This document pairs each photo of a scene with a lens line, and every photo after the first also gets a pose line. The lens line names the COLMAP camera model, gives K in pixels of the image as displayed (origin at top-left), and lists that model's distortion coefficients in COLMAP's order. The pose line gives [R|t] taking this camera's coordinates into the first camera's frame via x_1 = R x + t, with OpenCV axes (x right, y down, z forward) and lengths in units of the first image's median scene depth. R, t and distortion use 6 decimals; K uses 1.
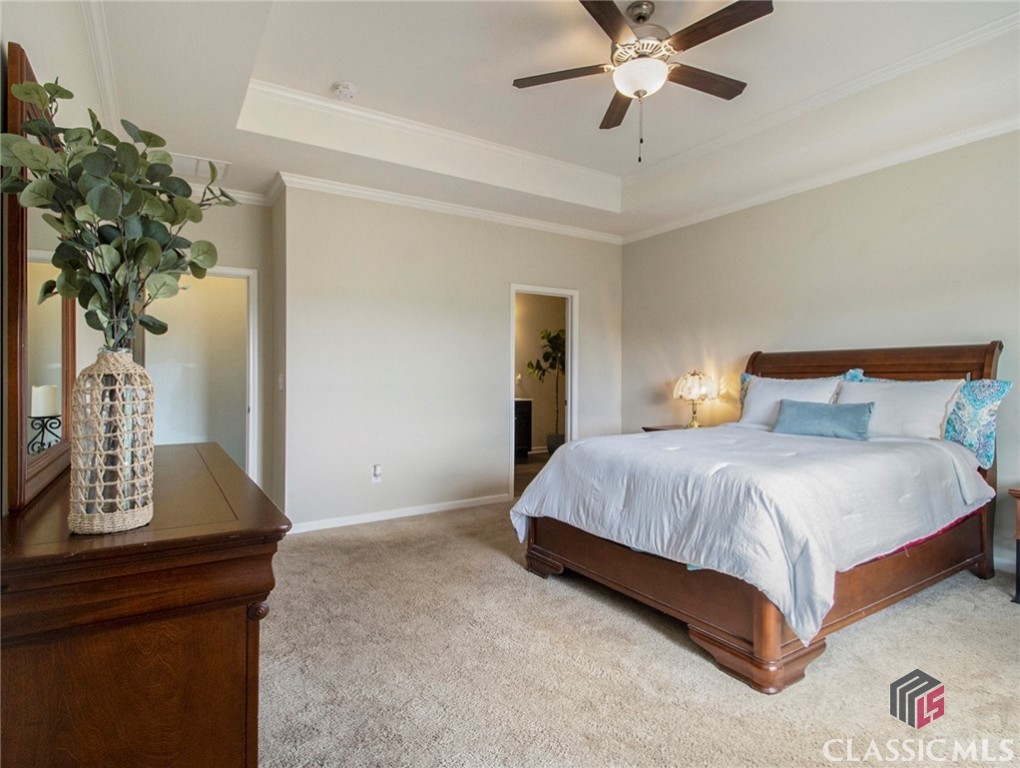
lens RADIAL K [[552.9, 0, 508.5], [0, 552.9, 382.7], [0, 0, 1]] dist [-0.000213, 0.000004]
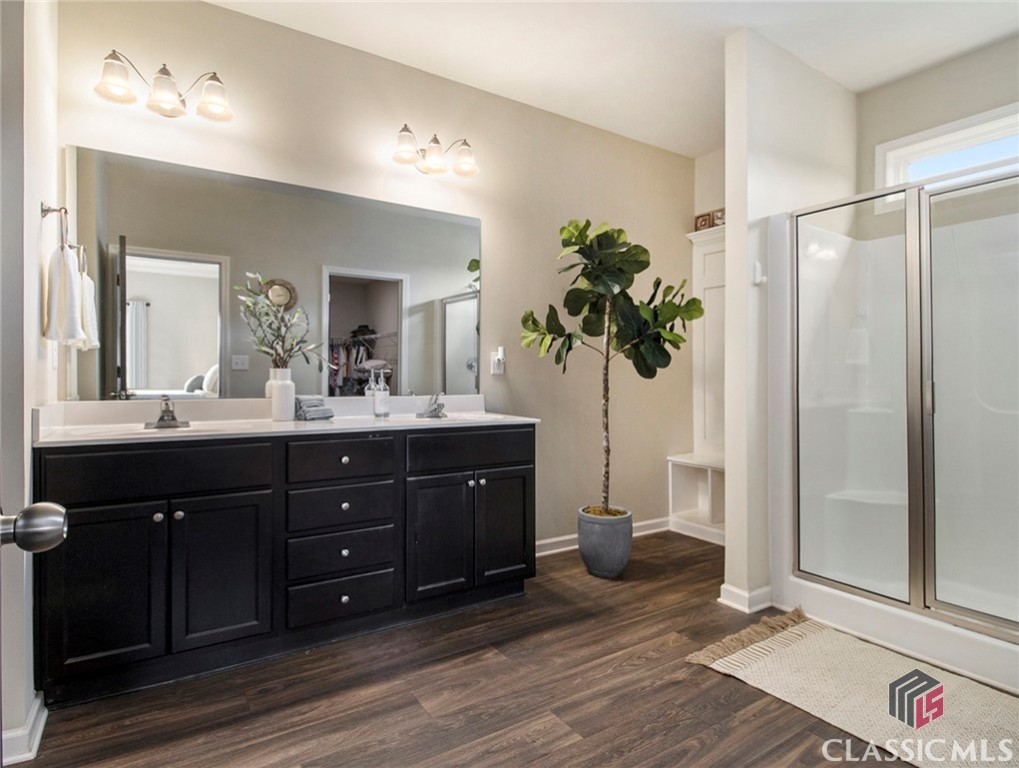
lens RADIAL K [[552.3, 0, 510.7], [0, 552.3, 380.9], [0, 0, 1]] dist [-0.000213, 0.000004]
pose [[0.999988, 0.004731, 0.000975, 0.026656], [-0.004731, 0.999989, -0.000666, 0.006598], [-0.000978, 0.000662, 0.999999, 0.644837]]
